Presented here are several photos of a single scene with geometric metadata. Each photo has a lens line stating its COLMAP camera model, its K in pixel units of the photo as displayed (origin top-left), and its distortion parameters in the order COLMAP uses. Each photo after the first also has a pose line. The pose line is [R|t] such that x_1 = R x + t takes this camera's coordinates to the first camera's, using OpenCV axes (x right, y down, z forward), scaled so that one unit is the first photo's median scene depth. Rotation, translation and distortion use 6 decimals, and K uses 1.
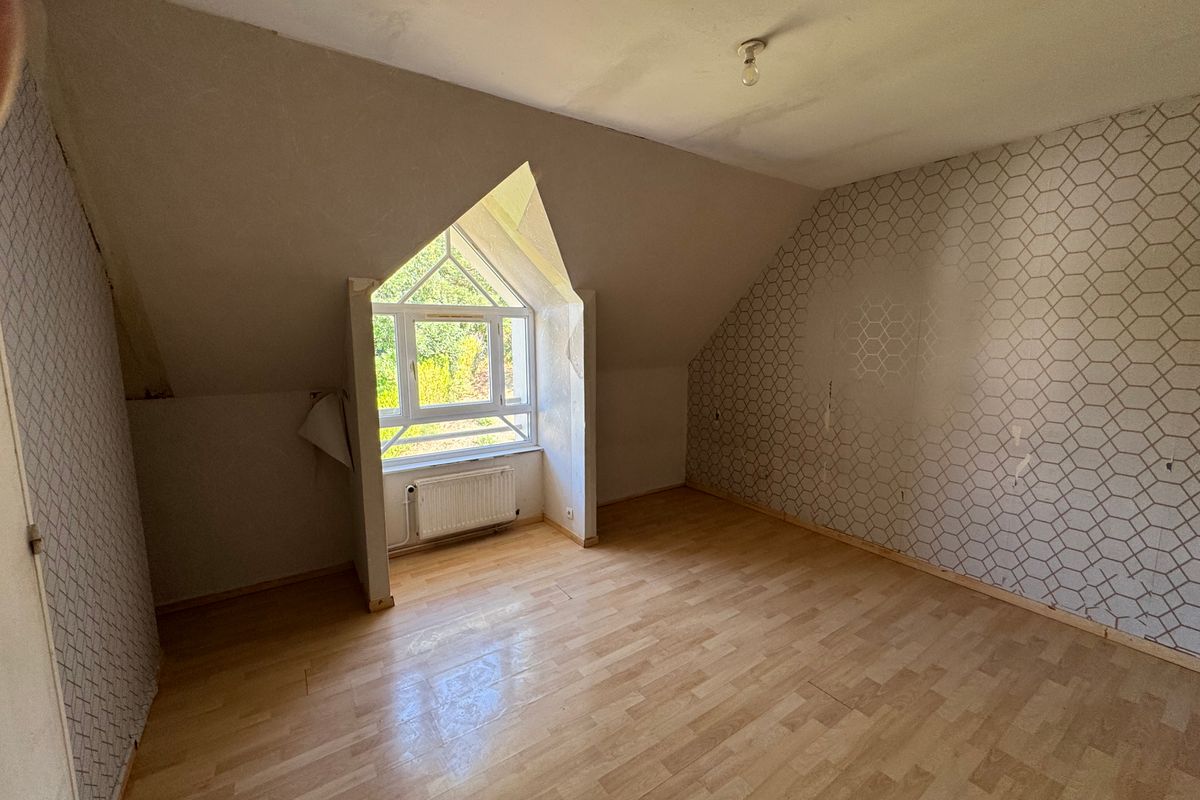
lens RADIAL K [[478.3, 0, 600.0], [0, 478.3, 400.0], [0, 0, 1]] dist [-0.002353, -0.000340]
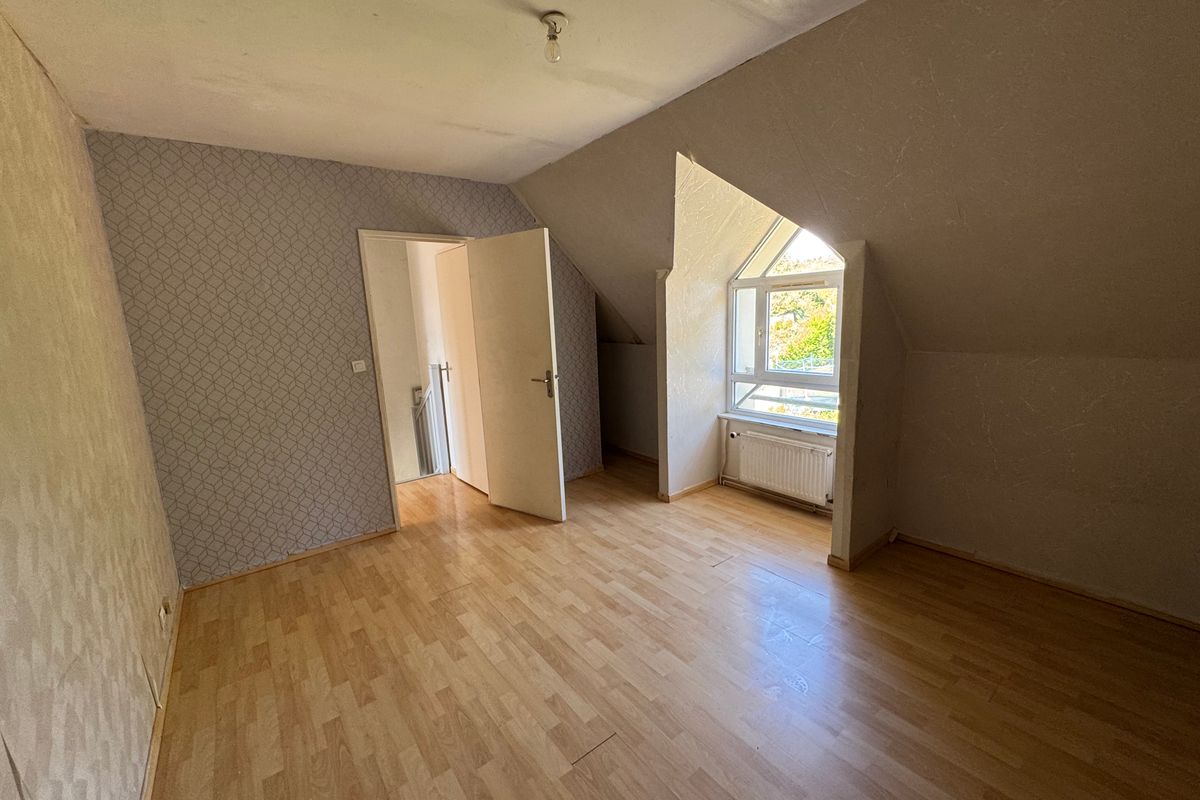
lens RADIAL K [[482.0, 0, 600.0], [0, 482.0, 400.0], [0, 0, 1]] dist [-0.000889, -0.000259]
pose [[0.054663, 0.175364, -0.982985, 0.776264], [-0.090295, 0.981291, 0.170041, -0.077583], [0.994414, 0.079464, 0.069475, 0.584561]]
